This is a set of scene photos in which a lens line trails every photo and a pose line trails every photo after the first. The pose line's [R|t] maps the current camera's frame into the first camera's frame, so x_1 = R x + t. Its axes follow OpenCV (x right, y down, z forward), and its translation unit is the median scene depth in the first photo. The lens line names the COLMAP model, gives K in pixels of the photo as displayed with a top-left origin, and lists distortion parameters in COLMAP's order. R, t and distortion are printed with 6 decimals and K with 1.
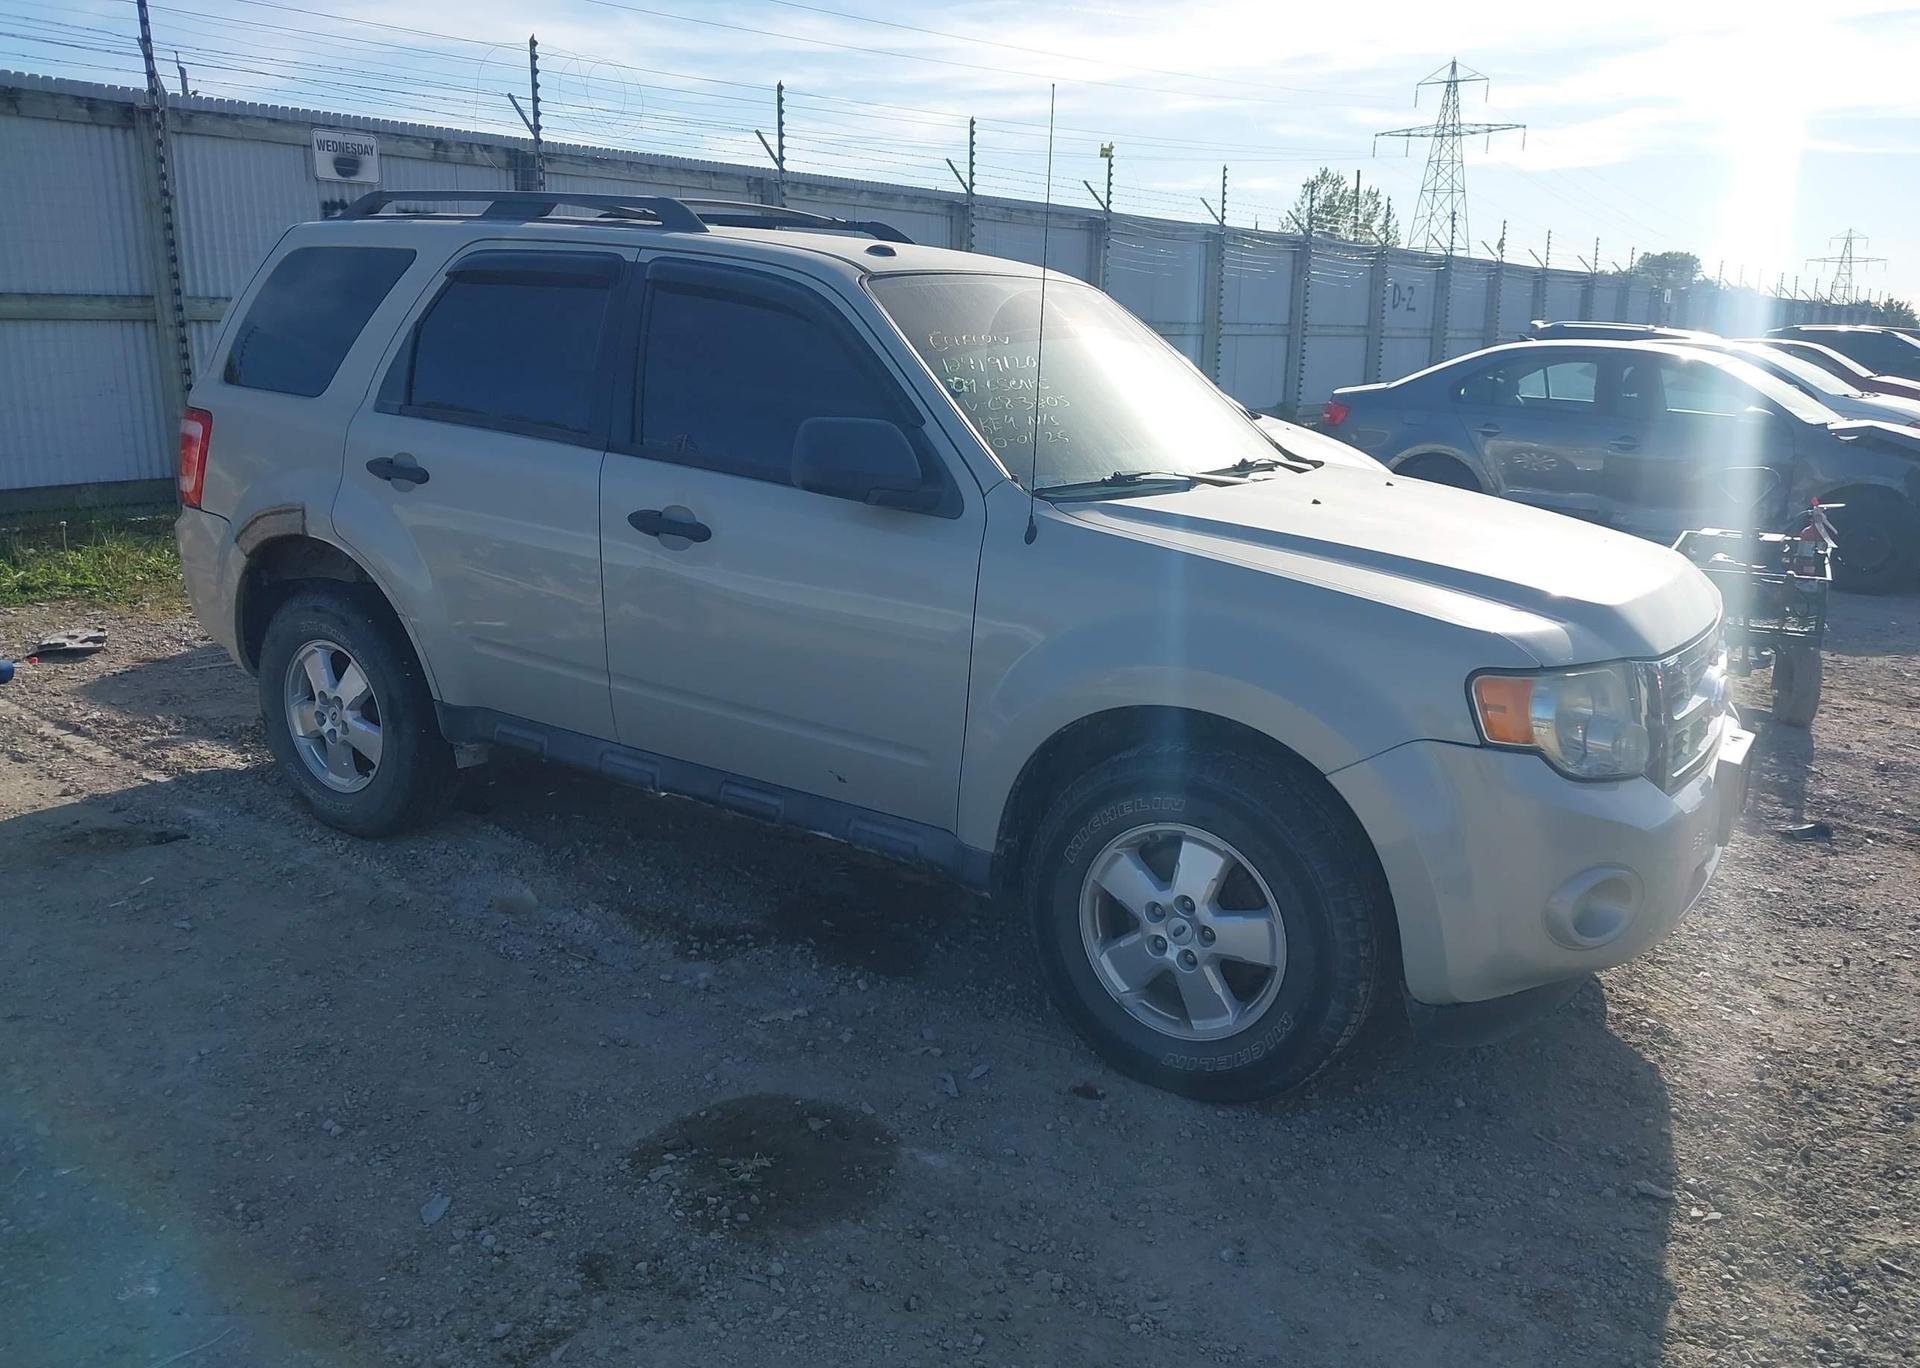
lens RADIAL K [[1540.4, 0, 980.3], [0, 1540.4, 709.1], [0, 0, 1]] dist [-0.010776, 0.012384]
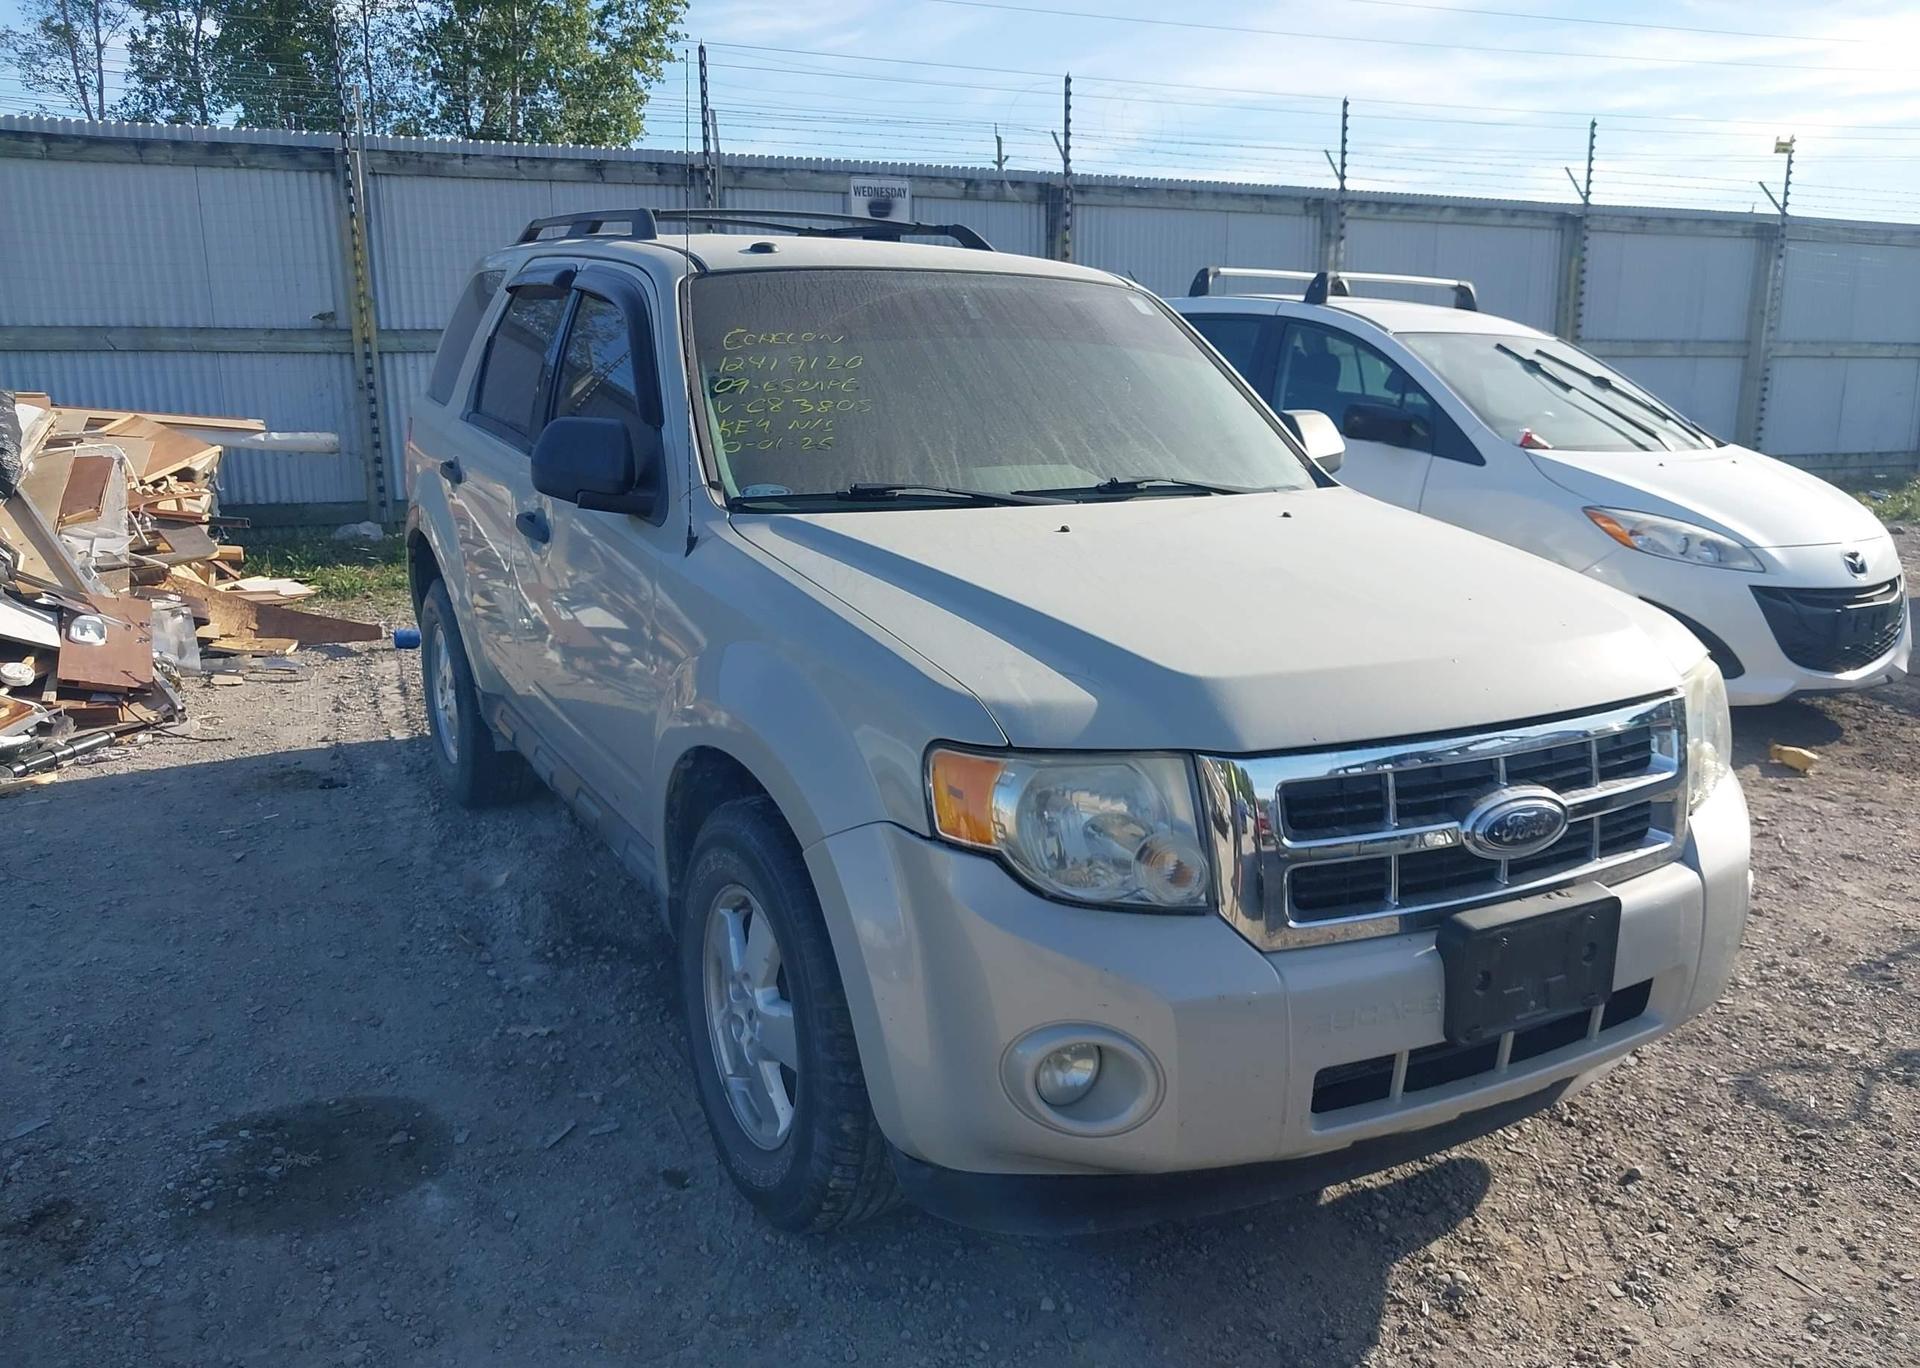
lens RADIAL K [[1540.4, 0, 977.7], [0, 1540.4, 700.0], [0, 0, 1]] dist [-0.010776, 0.012384]
pose [[0.876853, 0.092824, -0.471712, 0.435704], [-0.106299, 0.994332, -0.001931, -0.028740], [0.468859, 0.051836, 0.881751, 0.202374]]
